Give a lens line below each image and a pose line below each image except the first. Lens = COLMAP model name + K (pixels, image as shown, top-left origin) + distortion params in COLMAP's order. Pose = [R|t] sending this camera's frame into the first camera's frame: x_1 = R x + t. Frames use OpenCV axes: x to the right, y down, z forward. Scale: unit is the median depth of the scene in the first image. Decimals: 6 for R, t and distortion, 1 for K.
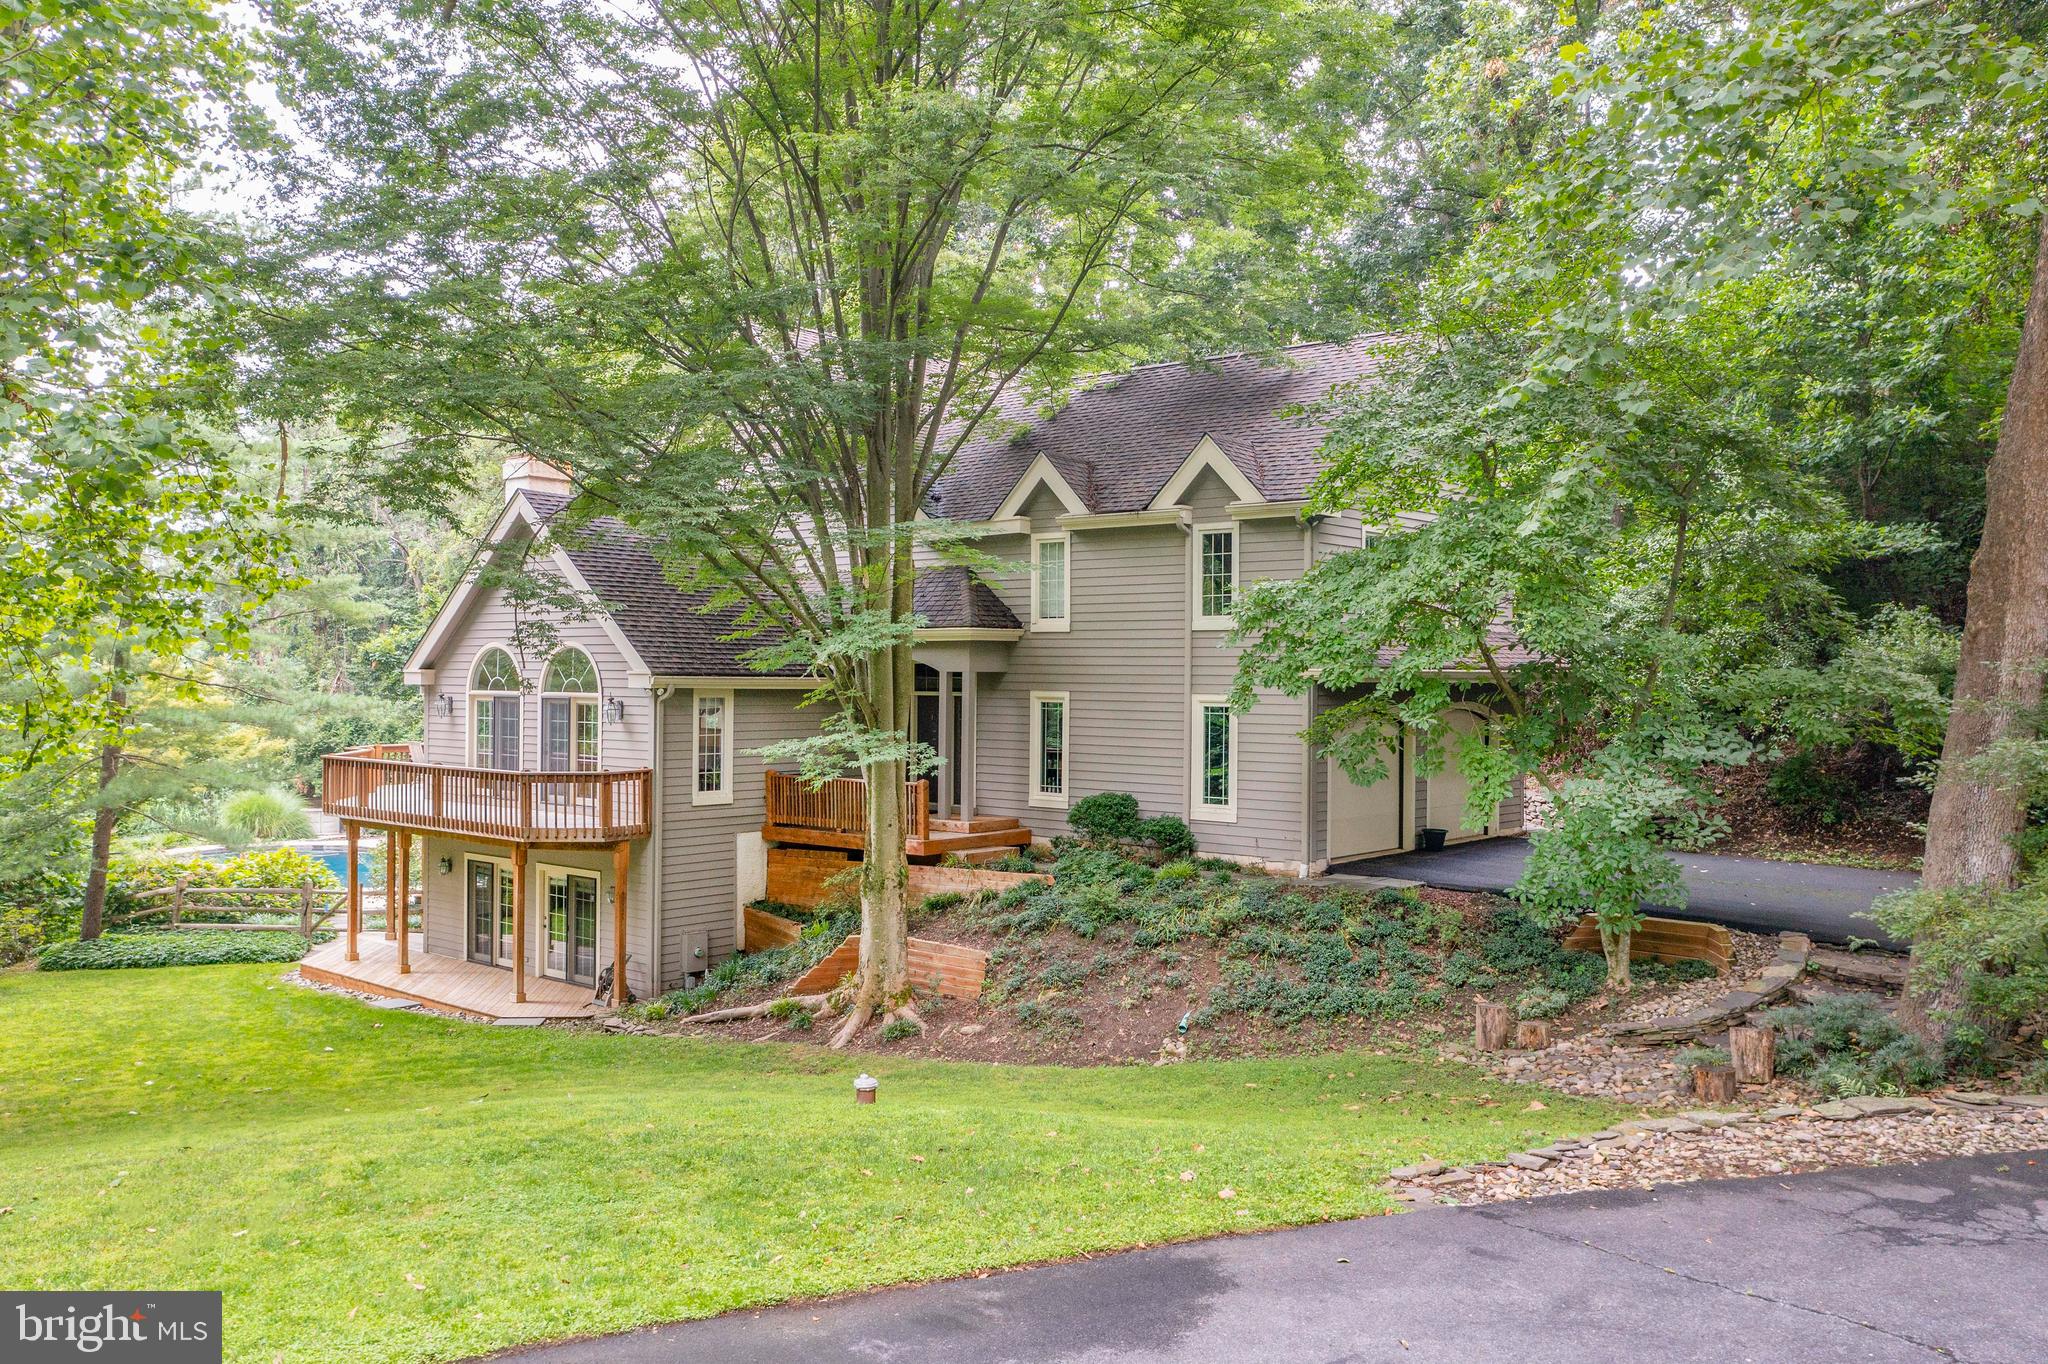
lens RADIAL K [[1716.1, 0, 1027.7], [0, 1716.1, 671.0], [0, 0, 1]] dist [0.004218, 0.008569]
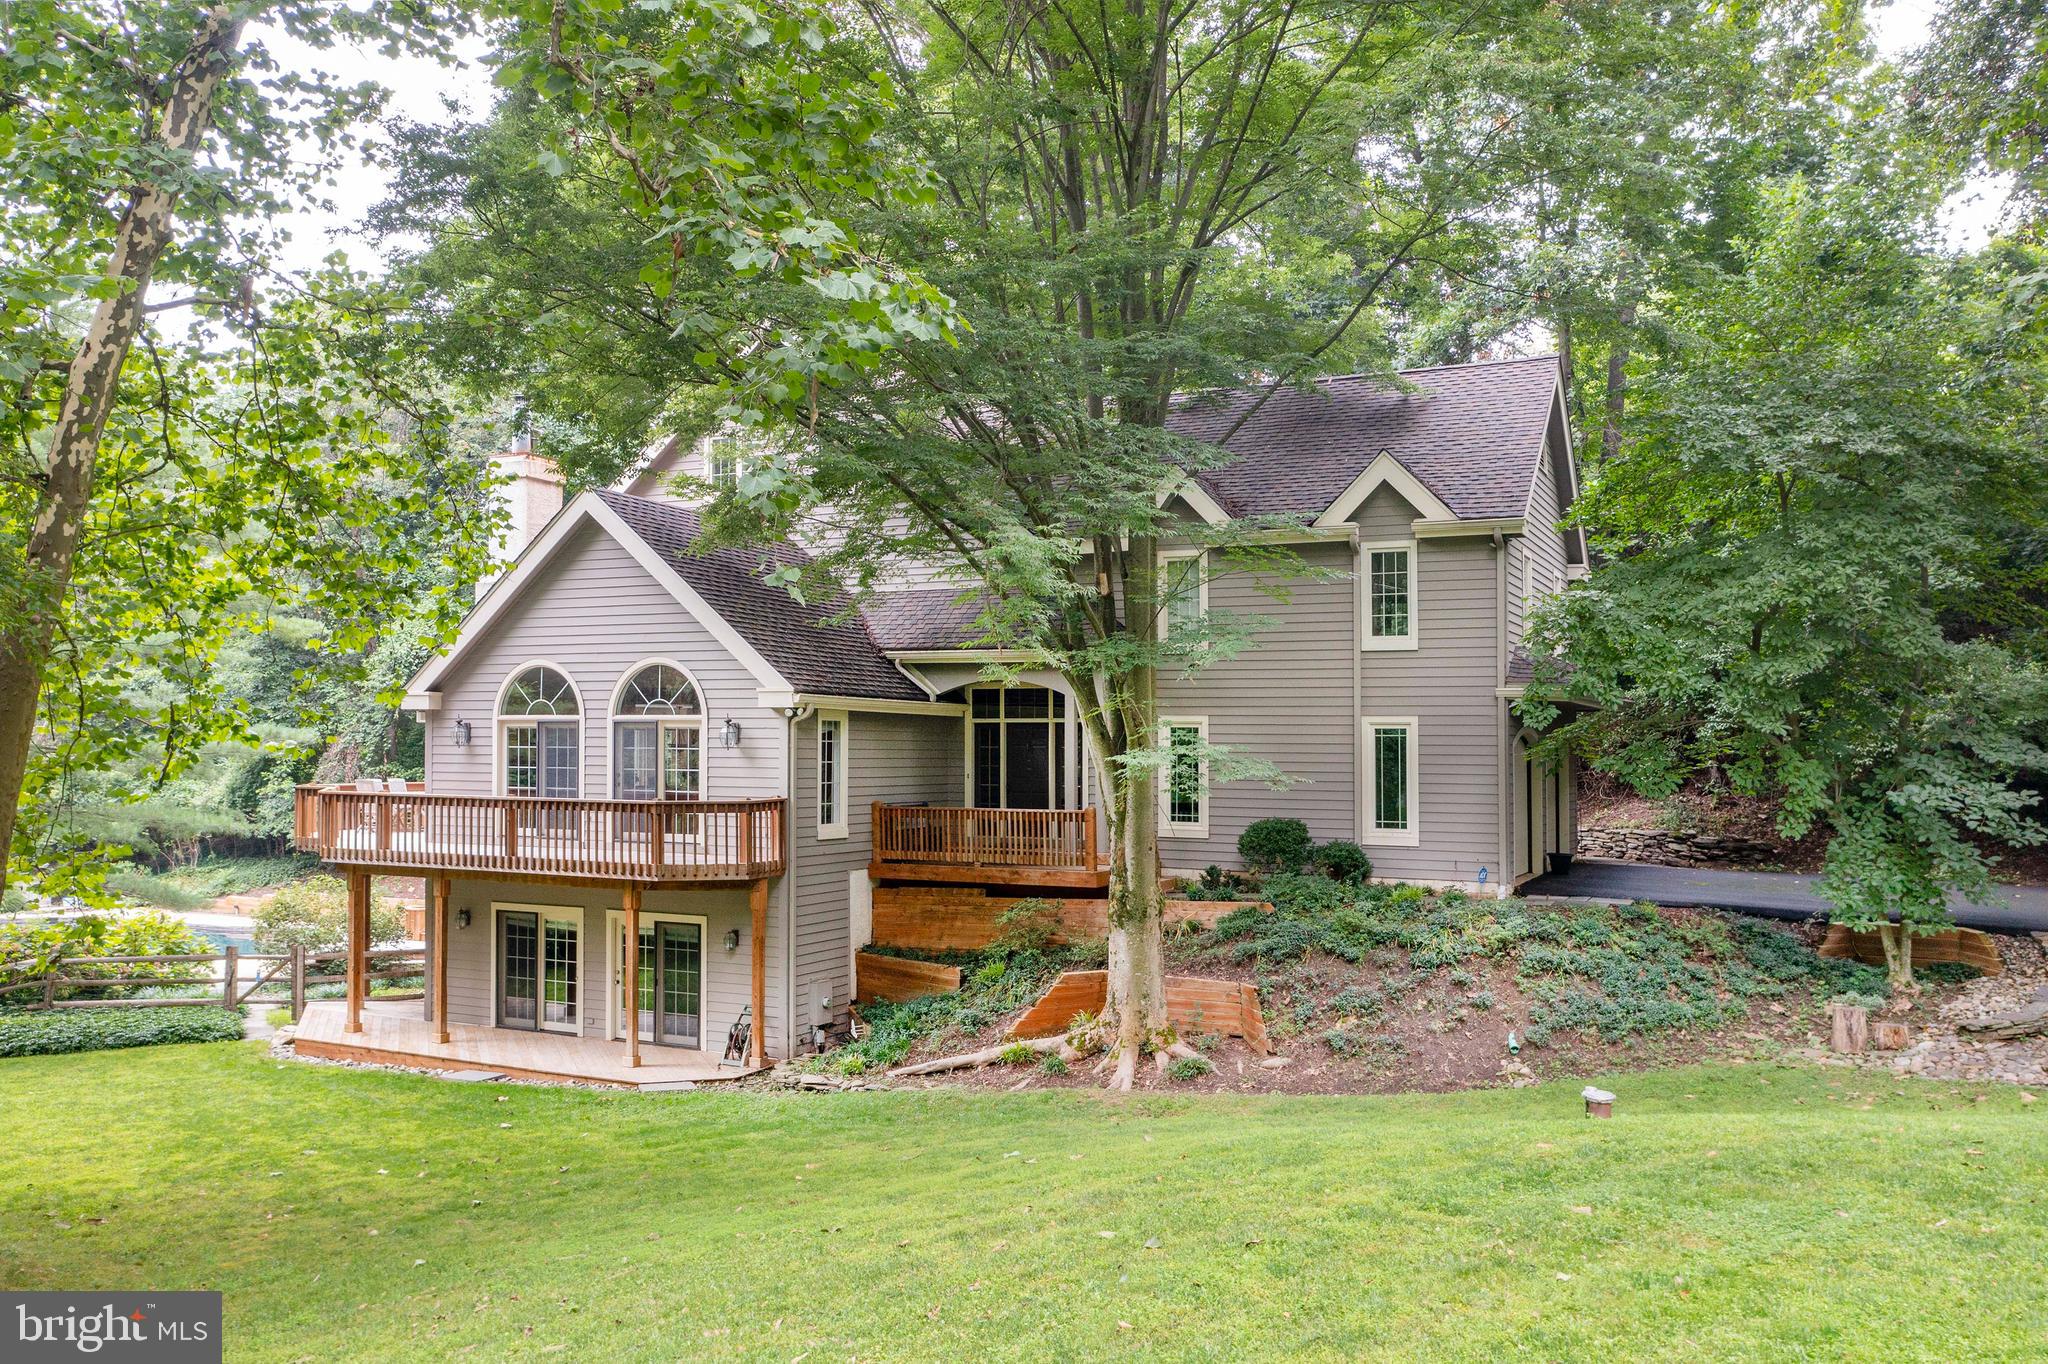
lens RADIAL K [[1716.1, 0, 1023.7], [0, 1716.1, 694.8], [0, 0, 1]] dist [0.004218, 0.008569]
pose [[0.967108, 0.008955, 0.254209, -0.333192], [-0.001740, 0.999590, -0.028596, 0.029115], [-0.254361, 0.027213, 0.966726, 0.103220]]
